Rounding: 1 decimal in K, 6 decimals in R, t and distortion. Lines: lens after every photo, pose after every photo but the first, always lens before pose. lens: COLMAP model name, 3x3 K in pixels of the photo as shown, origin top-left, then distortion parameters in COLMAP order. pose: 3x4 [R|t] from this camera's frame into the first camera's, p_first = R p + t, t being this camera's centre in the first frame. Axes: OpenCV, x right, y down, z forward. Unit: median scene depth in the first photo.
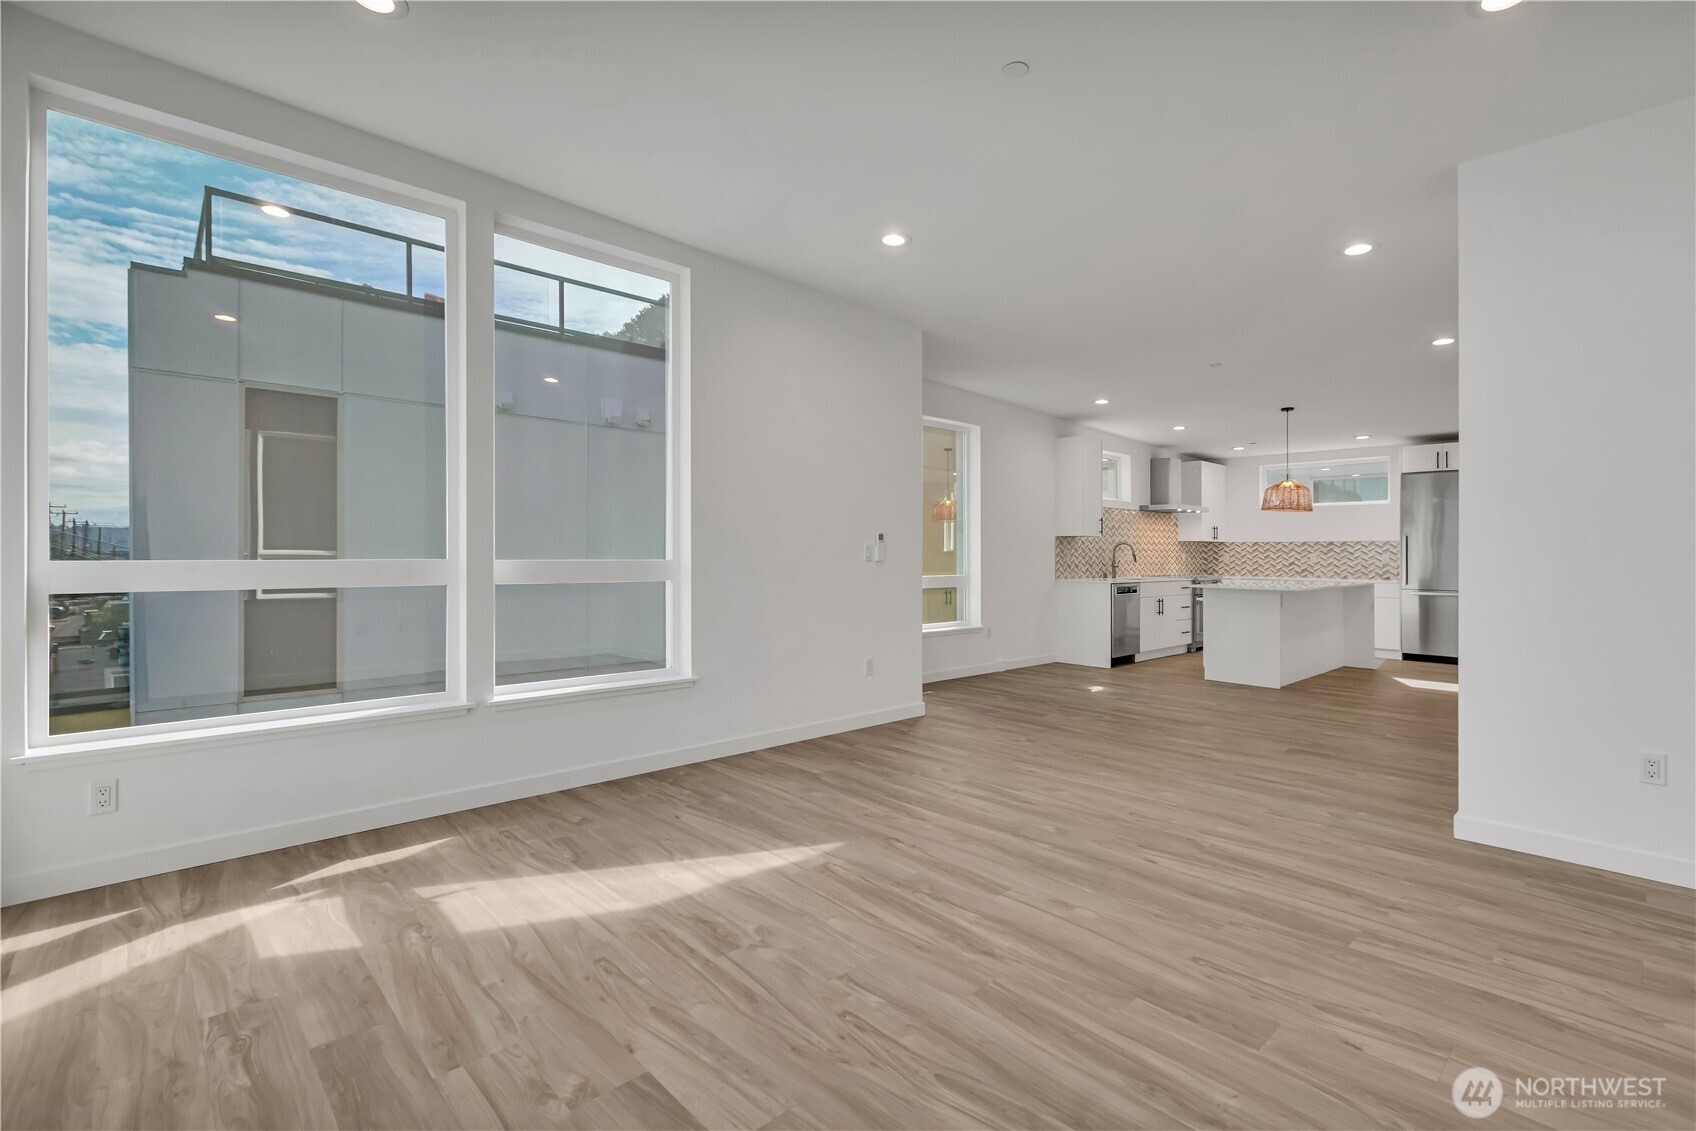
lens RADIAL K [[779.2, 0, 854.6], [0, 779.2, 552.6], [0, 0, 1]] dist [0.002155, -0.001427]
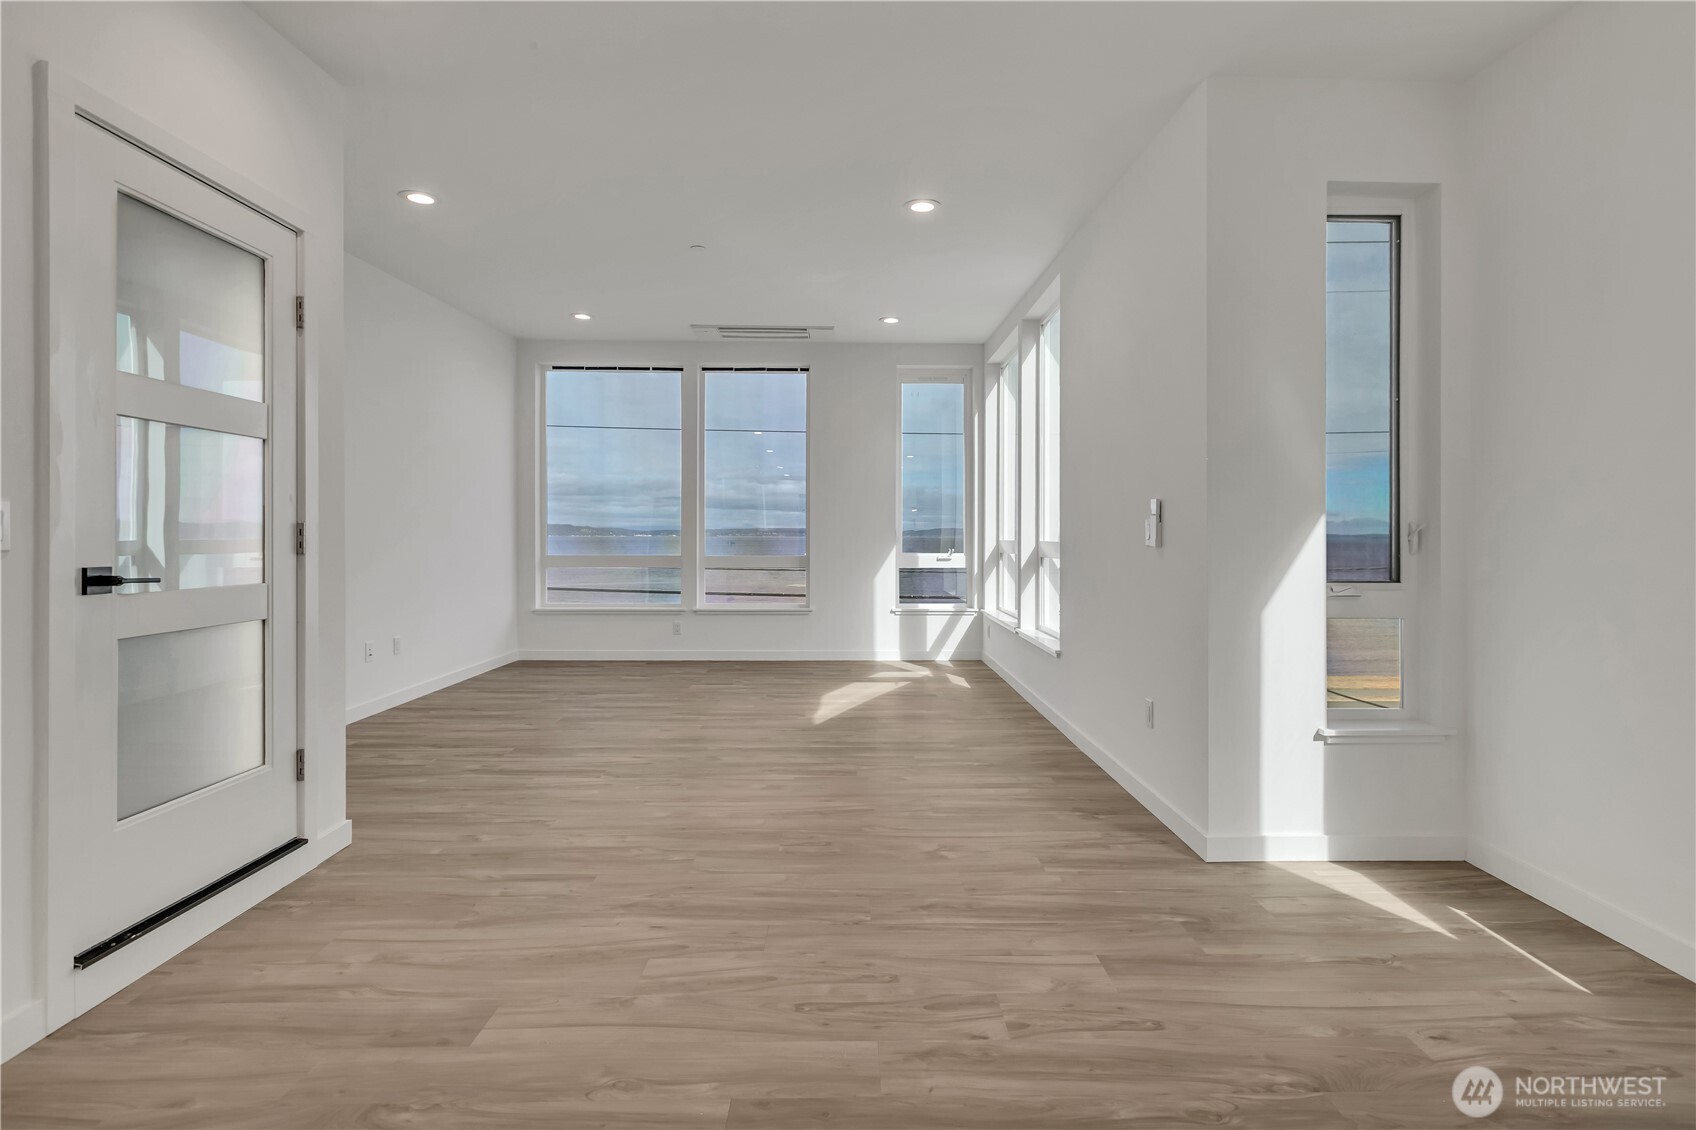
lens RADIAL K [[779.2, 0, 851.4], [0, 779.2, 544.2], [0, 0, 1]] dist [0.002155, -0.001427]
pose [[-0.680311, -0.002458, -0.732920, 0.917035], [-0.007269, 0.999968, 0.003394, 0.014891], [0.732888, 0.007636, -0.680307, 1.792458]]
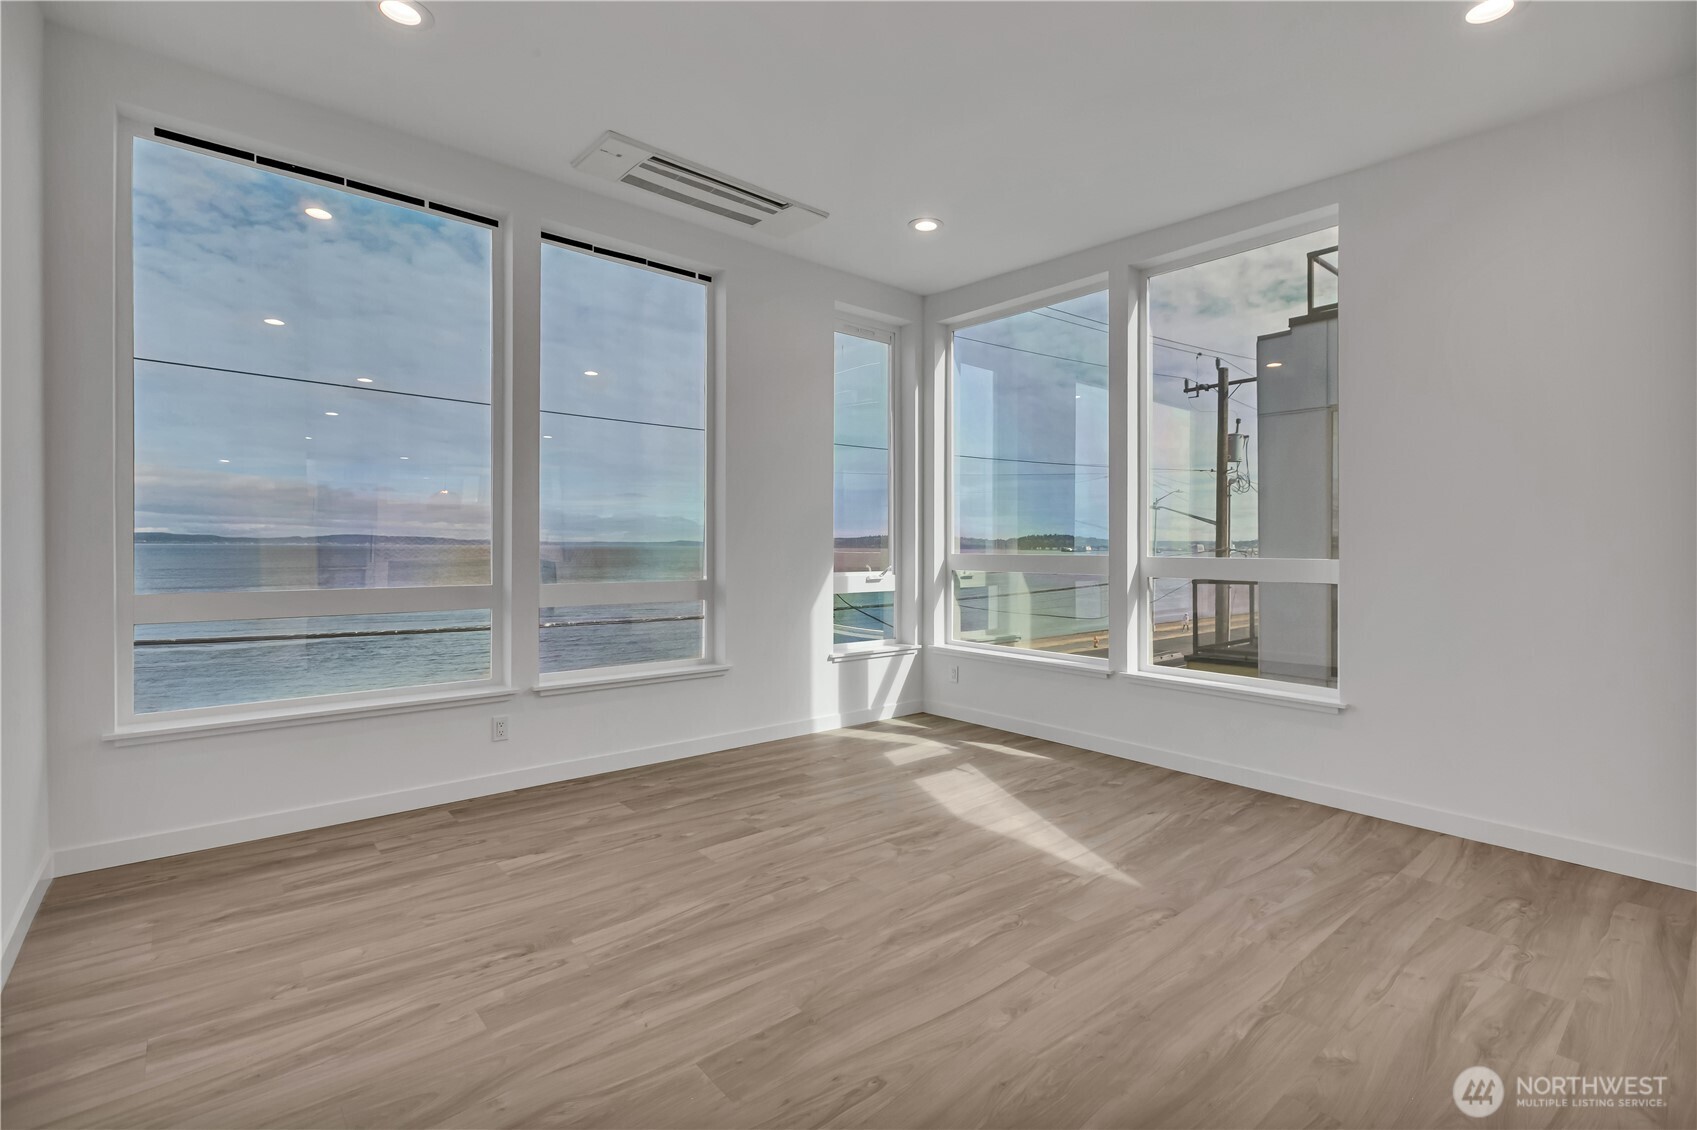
lens RADIAL K [[779.6, 0, 857.6], [0, 779.6, 552.7], [0, 0, 1]] dist [0.002155, -0.001427]
pose [[-0.049060, 0.002486, -0.998793, 0.740532], [-0.007097, 0.999971, 0.002838, 0.004536], [0.998771, 0.007228, -0.049041, 0.627687]]
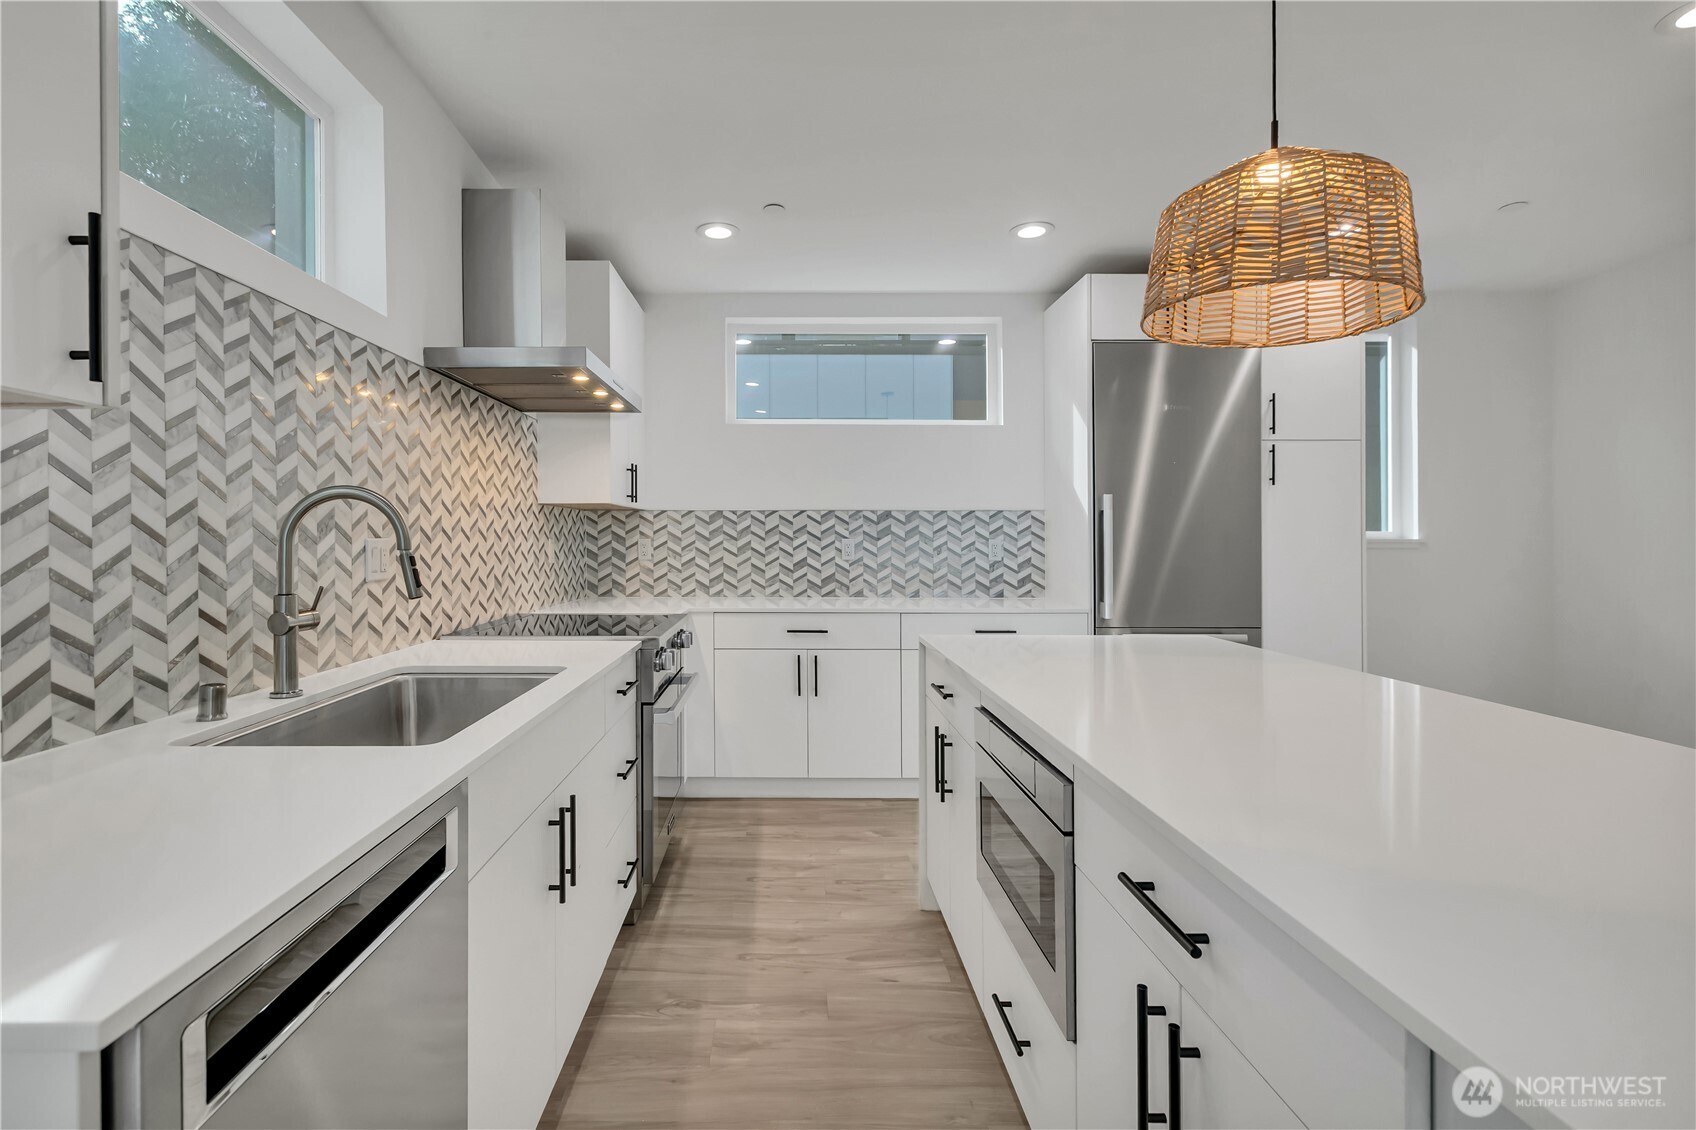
lens RADIAL K [[806.6, 0, 782.4], [0, 806.6, 546.6], [0, 0, 1]] dist [-0.004880, -0.001669]
pose [[0.696443, -0.014803, 0.717459, 0.707264], [0.001879, 0.999821, 0.018805, -0.007999], [-0.717609, -0.011749, 0.696347, 2.000259]]
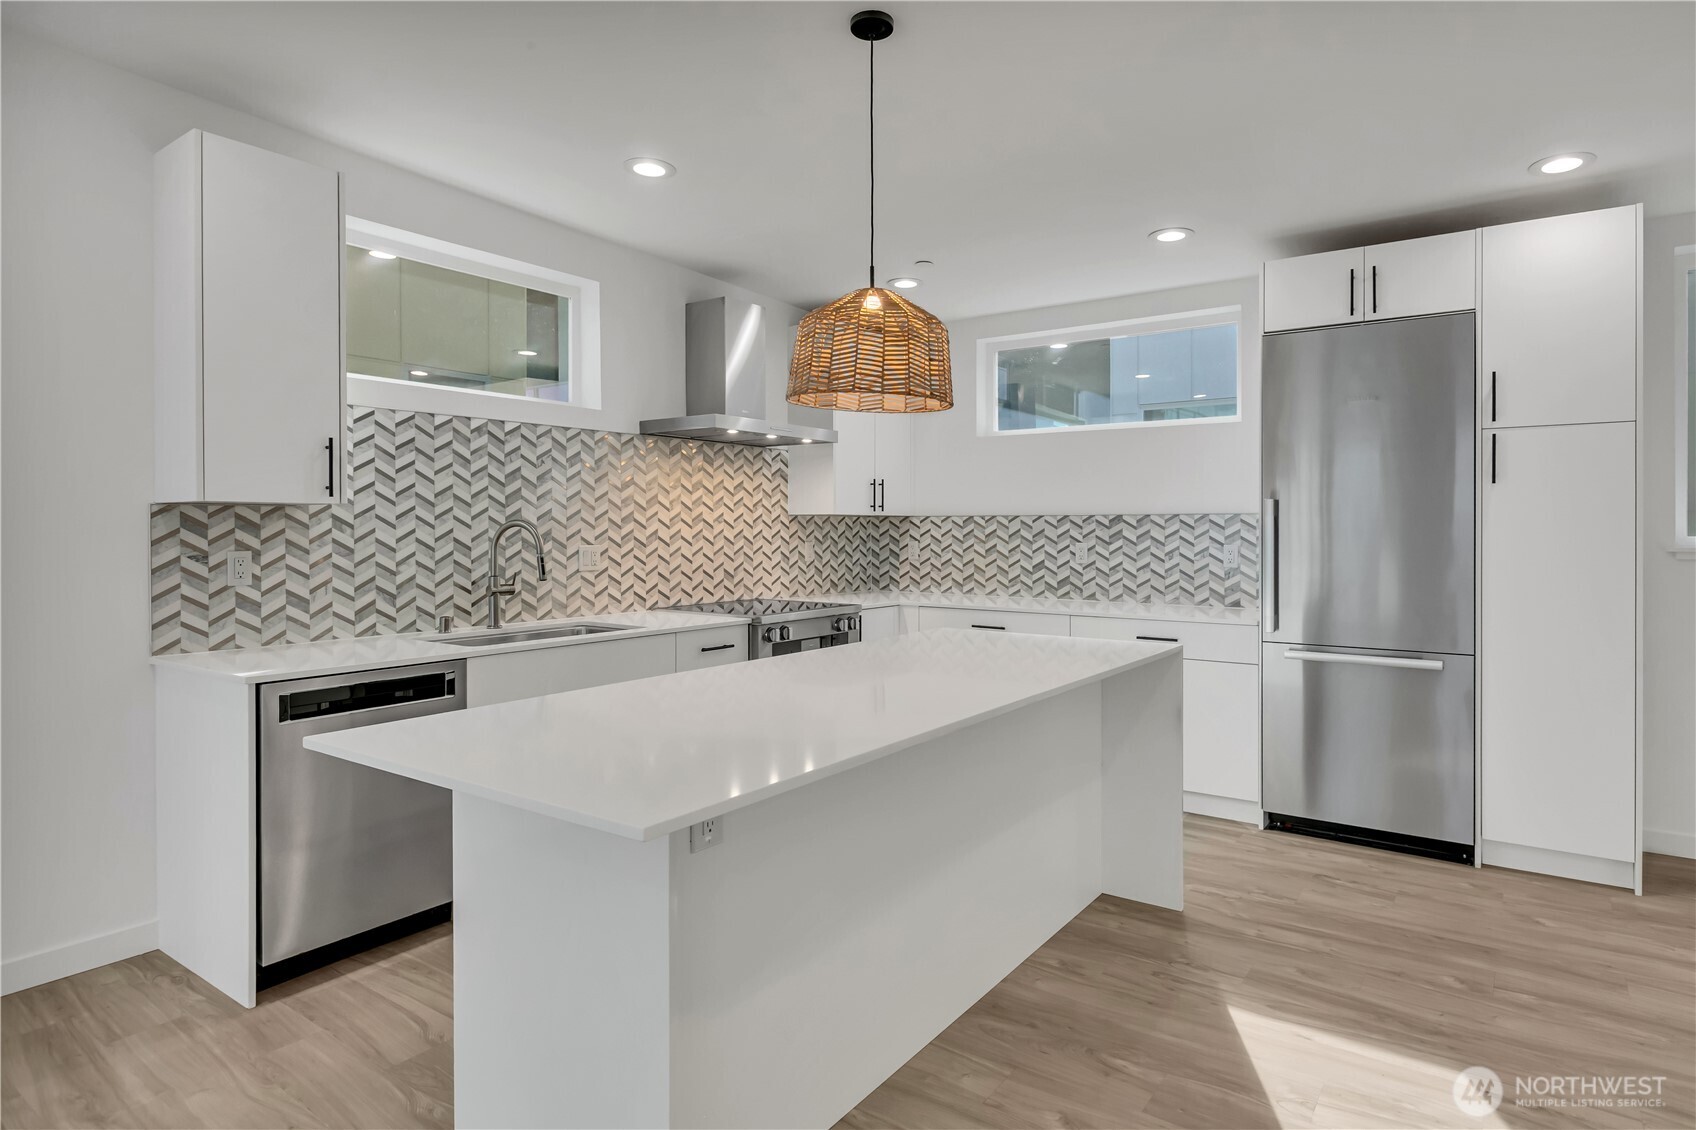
lens RADIAL K [[934.0, 0, 865.3], [0, 934.0, 544.1], [0, 0, 1]] dist [-0.002890, 0.002840]
pose [[0.981764, -0.010424, 0.189815, 1.036262], [0.006325, 0.999734, 0.022189, -0.028028], [-0.189996, -0.020584, 0.981569, 1.442003]]
